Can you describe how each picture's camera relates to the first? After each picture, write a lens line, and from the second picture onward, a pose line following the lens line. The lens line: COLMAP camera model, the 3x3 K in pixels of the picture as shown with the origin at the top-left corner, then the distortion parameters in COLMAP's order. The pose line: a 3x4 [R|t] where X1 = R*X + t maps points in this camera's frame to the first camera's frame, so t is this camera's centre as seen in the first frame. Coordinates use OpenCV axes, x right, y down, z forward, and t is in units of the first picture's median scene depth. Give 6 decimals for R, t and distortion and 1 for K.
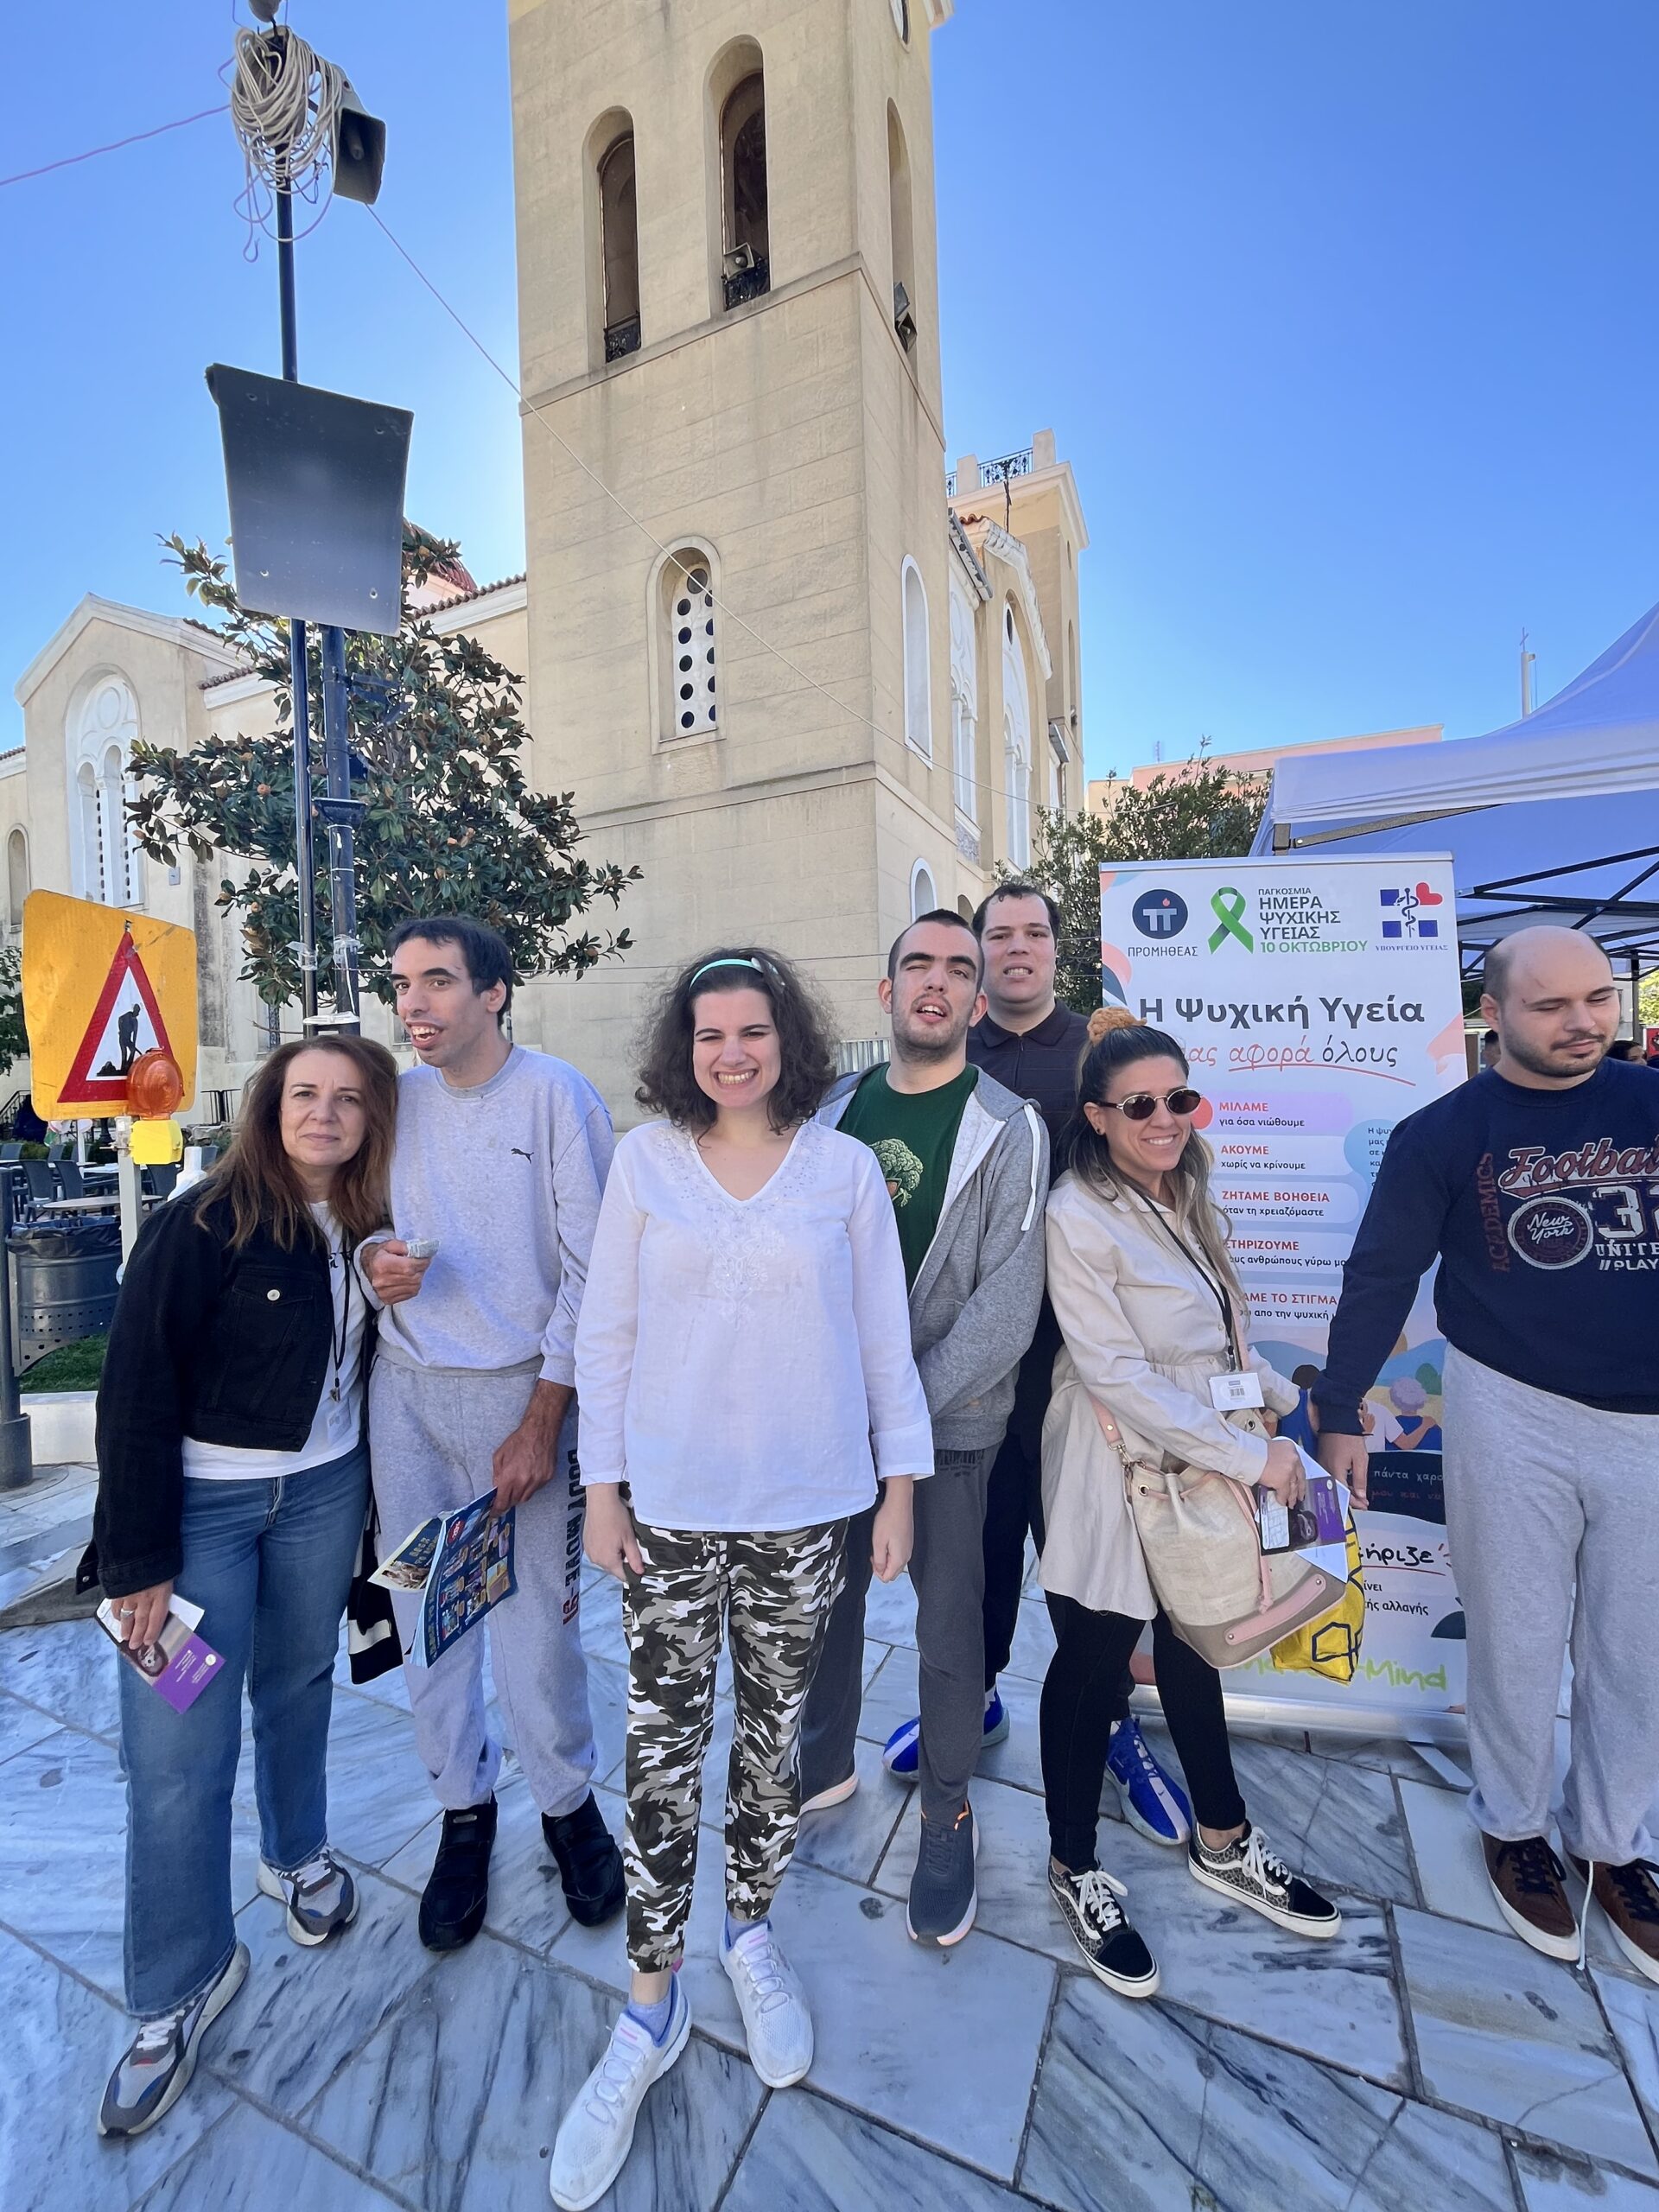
lens RADIAL K [[913.1, 0, 822.0], [0, 913.1, 1099.3], [0, 0, 1]] dist [0.002005, 0.000405]
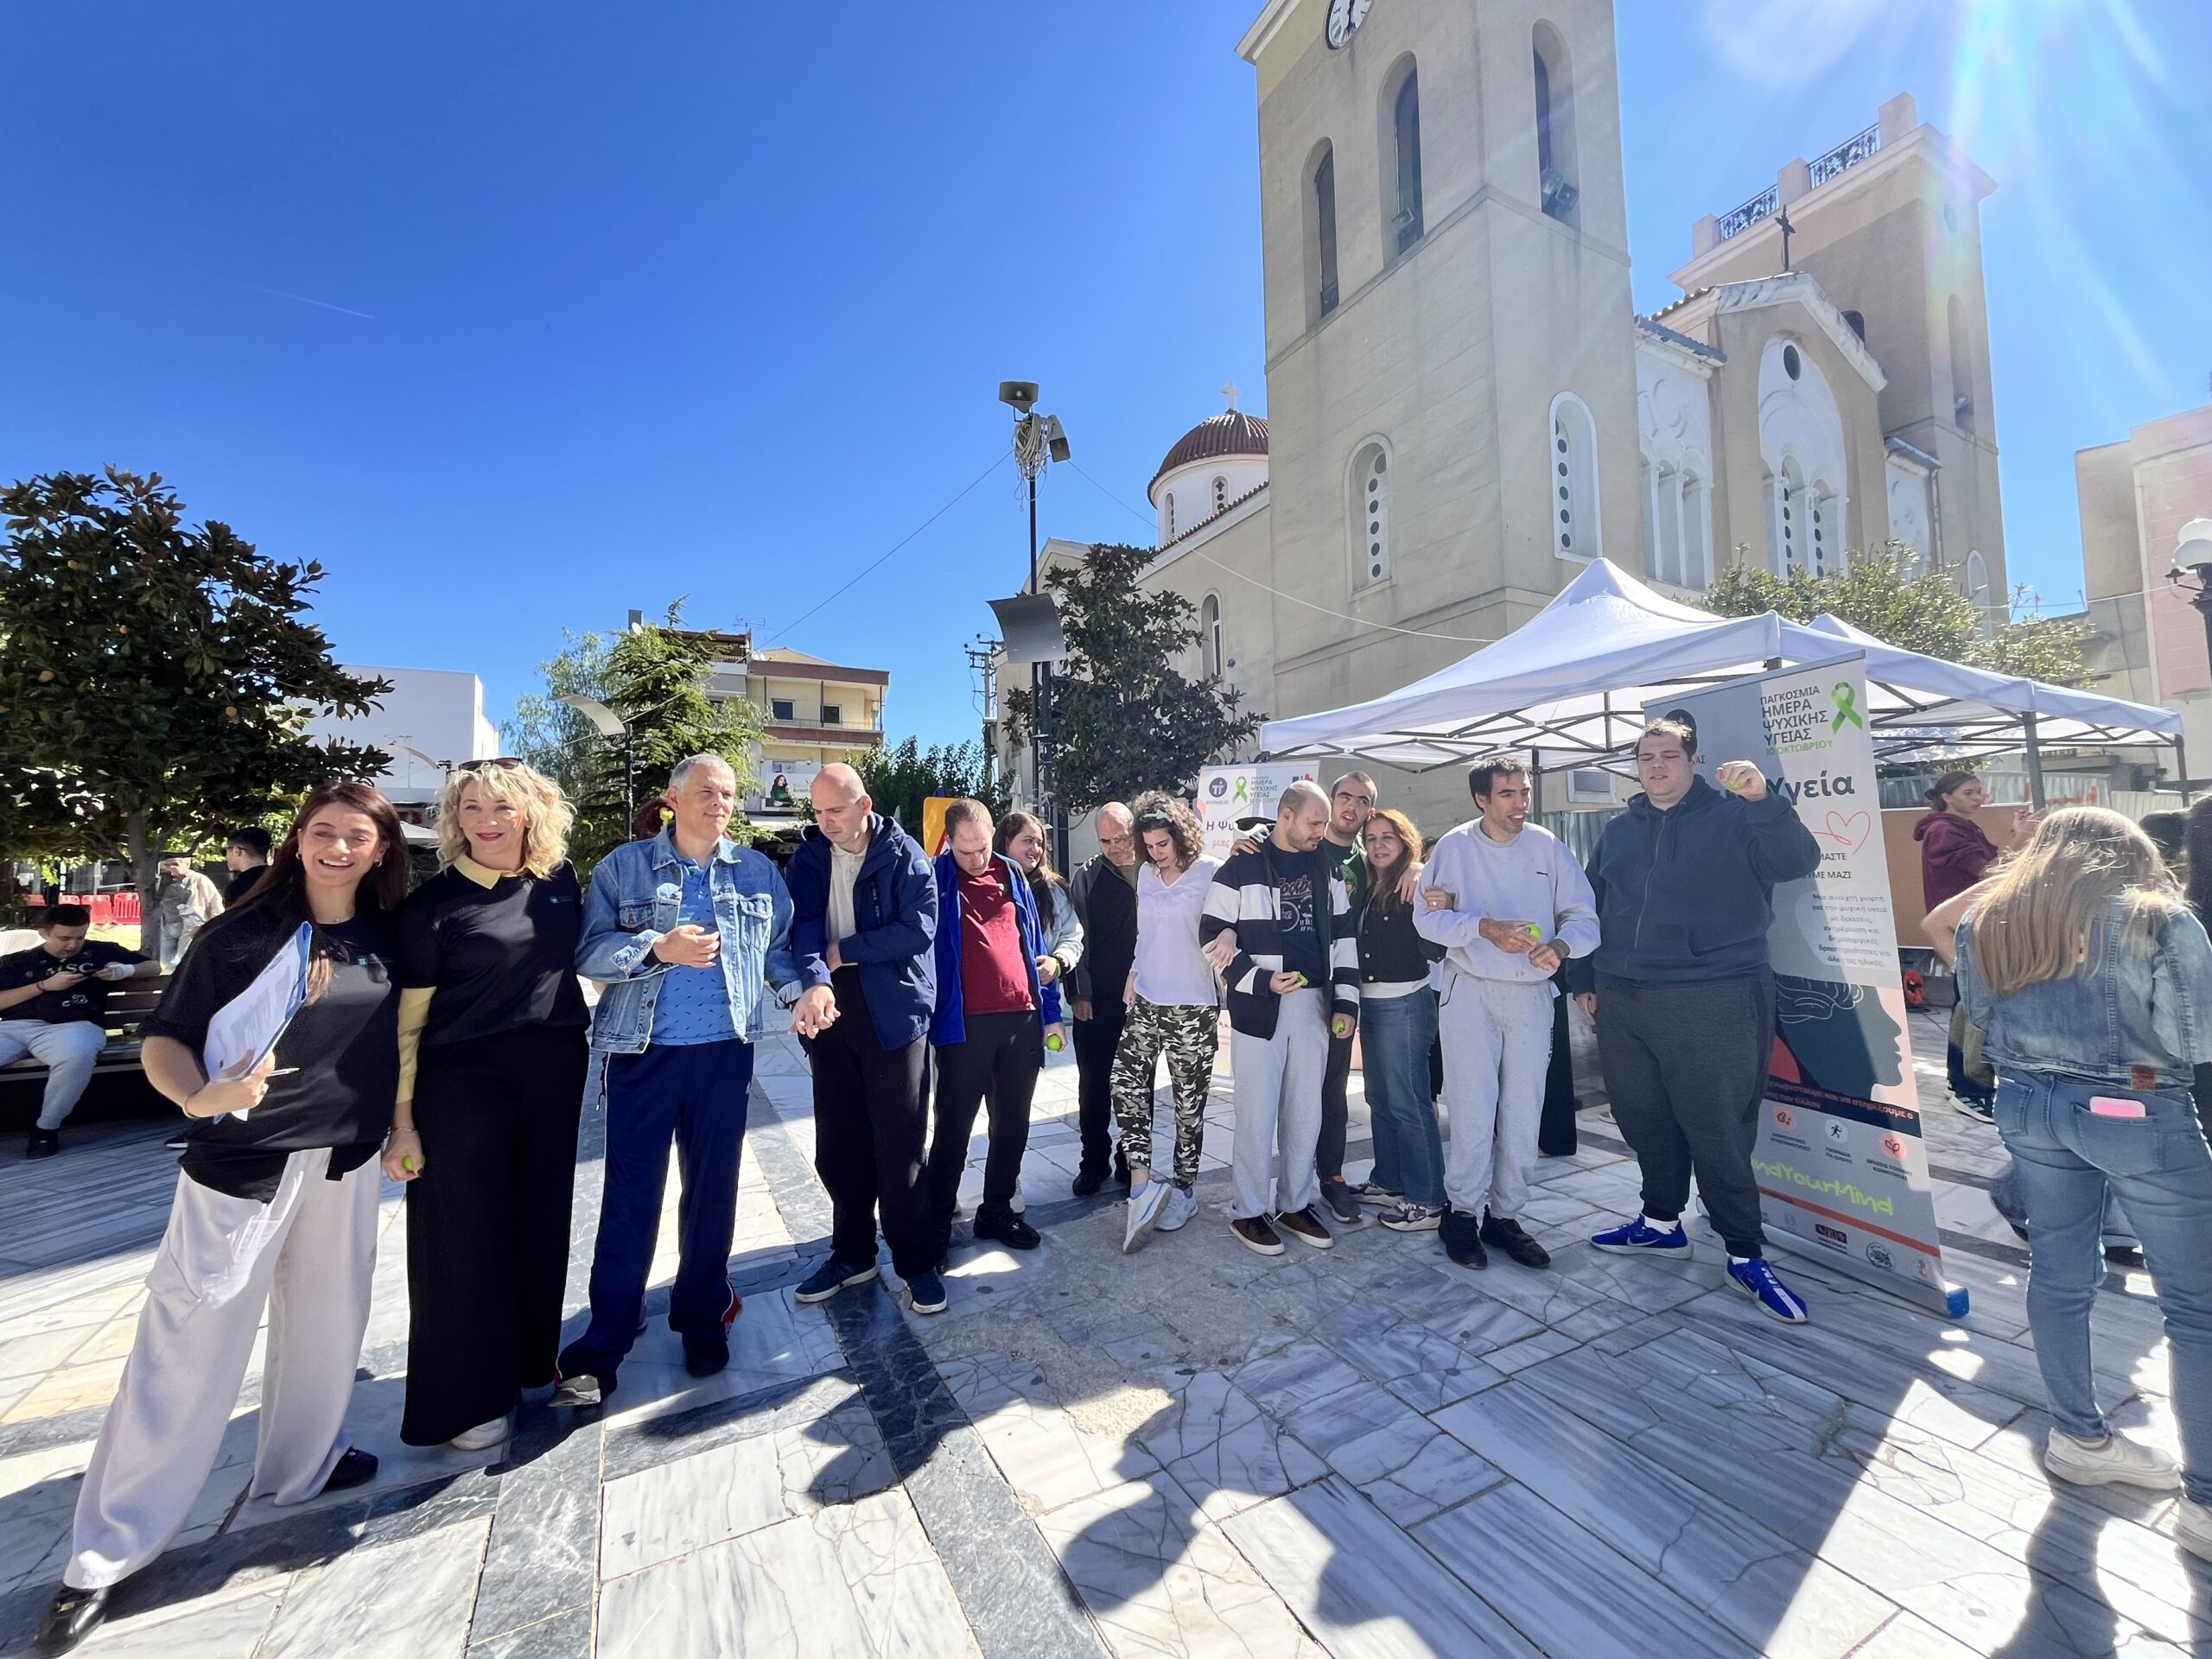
lens RADIAL K [[913.1, 0, 1106.0], [0, 913.1, 829.5], [0, 0, 1]] dist [0.002005, 0.000405]
pose [[0.798352, -0.020141, -0.601854, 0.328196], [-0.006879, 0.999070, -0.042558, 0.006363], [0.602152, 0.038116, 0.797471, -0.250281]]
